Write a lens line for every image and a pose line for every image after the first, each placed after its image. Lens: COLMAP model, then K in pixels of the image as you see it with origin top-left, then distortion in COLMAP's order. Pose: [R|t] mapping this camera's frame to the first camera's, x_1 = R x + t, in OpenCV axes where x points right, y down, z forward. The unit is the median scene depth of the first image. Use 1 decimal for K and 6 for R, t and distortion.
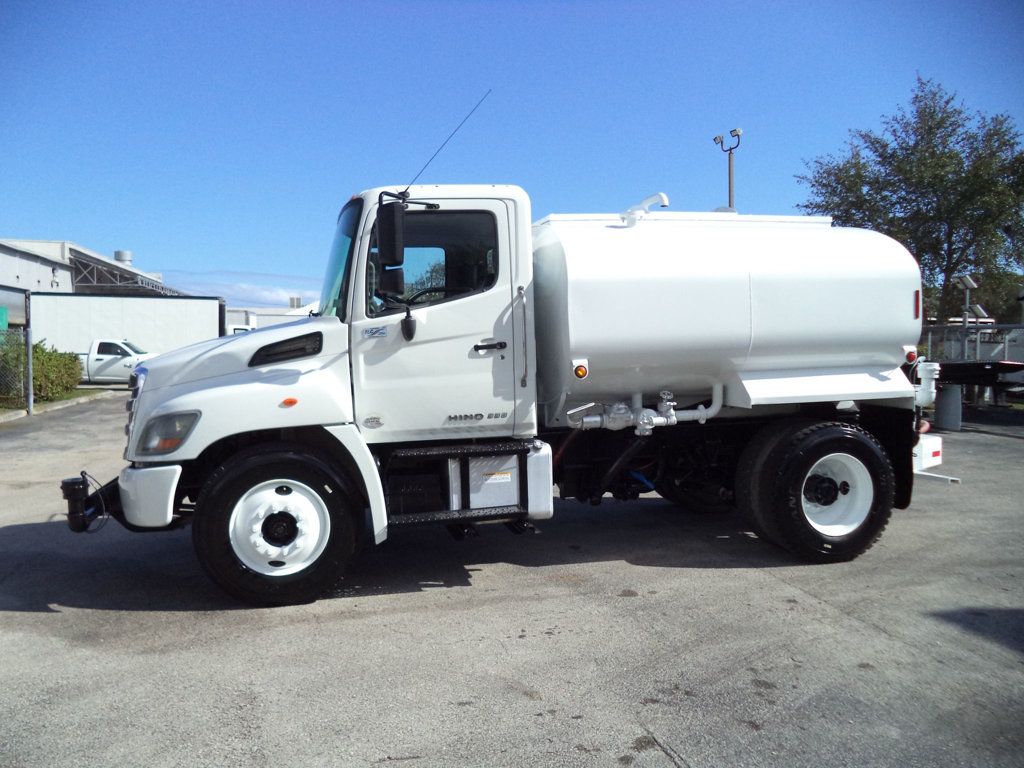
lens RADIAL K [[825.7, 0, 506.4], [0, 825.7, 395.7], [0, 0, 1]] dist [-0.028318, 0.000541]
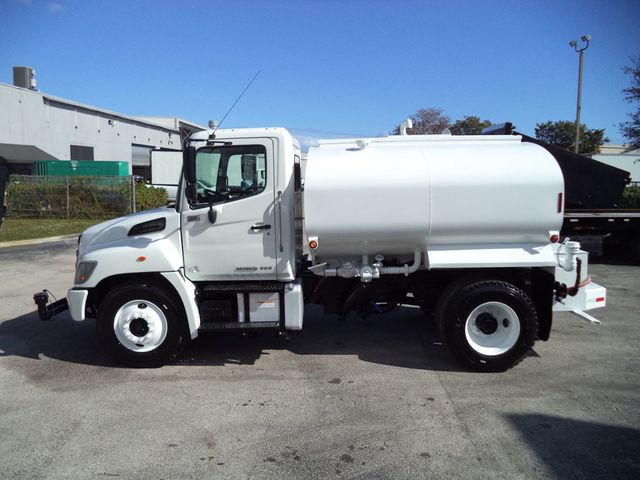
lens RADIAL K [[516.1, 0, 316.9], [0, 516.1, 245.7], [0, 0, 1]] dist [-0.028318, 0.000541]
pose [[0.965969, 0.043837, -0.254916, 0.354327], [-0.023951, 0.996459, 0.080600, -0.108398], [0.257546, -0.071752, 0.963598, 0.021023]]
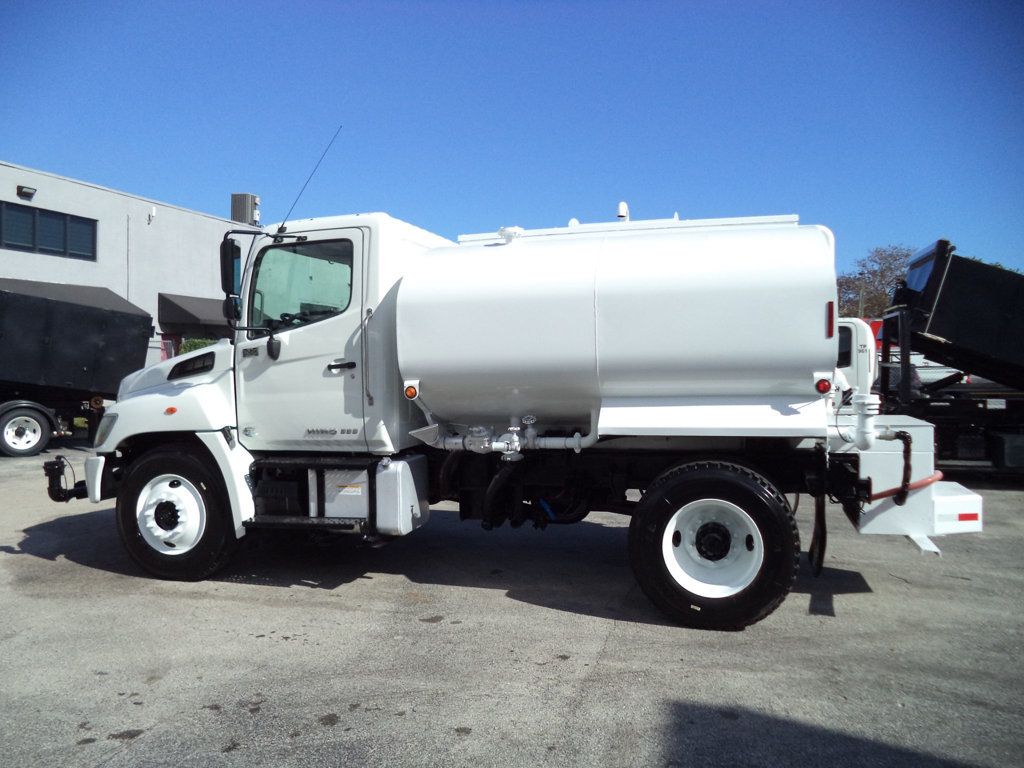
lens RADIAL K [[825.7, 0, 507.9], [0, 825.7, 391.6], [0, 0, 1]] dist [-0.028318, 0.000541]
pose [[0.872917, 0.028955, -0.487009, 0.680101], [-0.040943, 0.999064, -0.013987, -0.020539], [0.486148, 0.032150, 0.873285, 0.175527]]
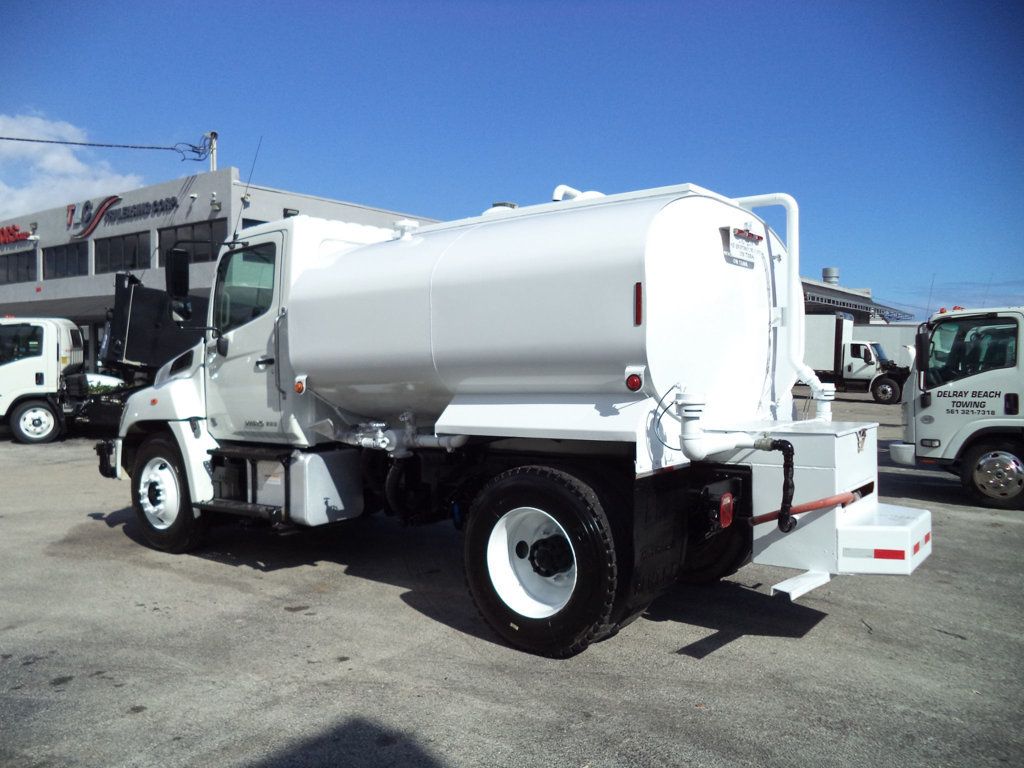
lens RADIAL K [[825.7, 0, 509.4], [0, 825.7, 391.8], [0, 0, 1]] dist [-0.028318, 0.000541]
pose [[0.627753, 0.037081, -0.777529, 1.056997], [-0.054622, 0.998501, 0.003520, -0.040852], [0.776494, 0.040261, 0.628837, 0.548494]]
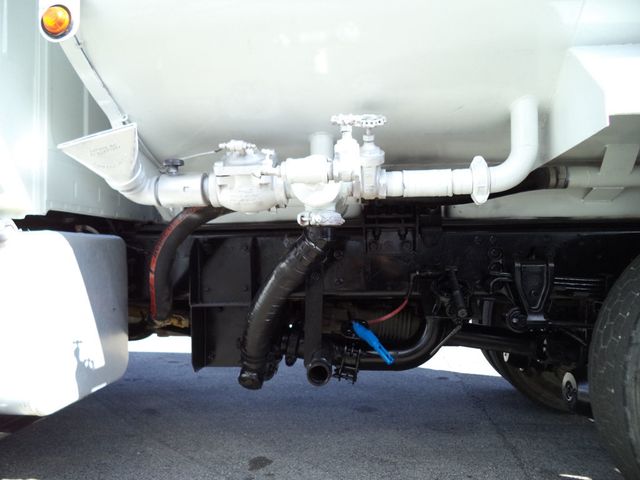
lens RADIAL K [[516.1, 0, 318.8], [0, 516.1, 250.3], [0, 0, 1]] dist [-0.028318, 0.000541]
pose [[0.947415, 0.011049, -0.319817, 0.269305], [-0.034189, 0.997179, -0.066828, 0.081968], [0.318176, 0.074248, 0.945120, 0.827531]]
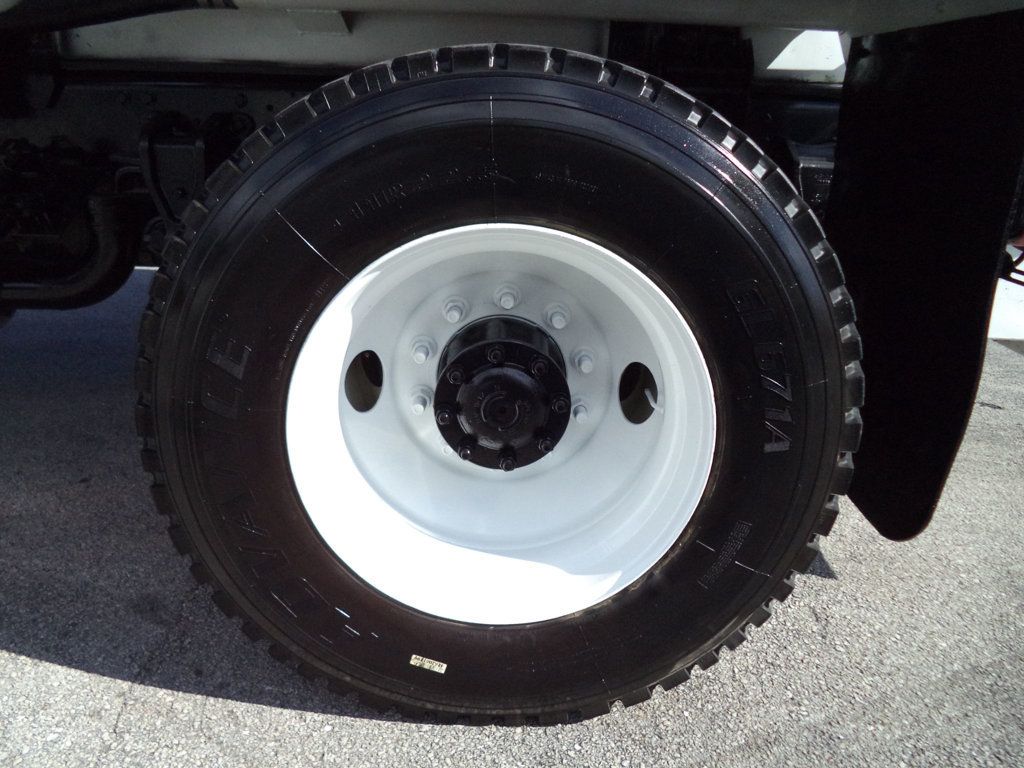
lens RADIAL K [[825.7, 0, 503.3], [0, 825.7, 373.9], [0, 0, 1]] dist [-0.028318, 0.000541]
pose [[0.969990, 0.128519, -0.206401, 0.480284], [-0.074587, 0.965240, 0.250498, 0.062138], [0.231421, -0.227586, 0.945859, 0.891701]]
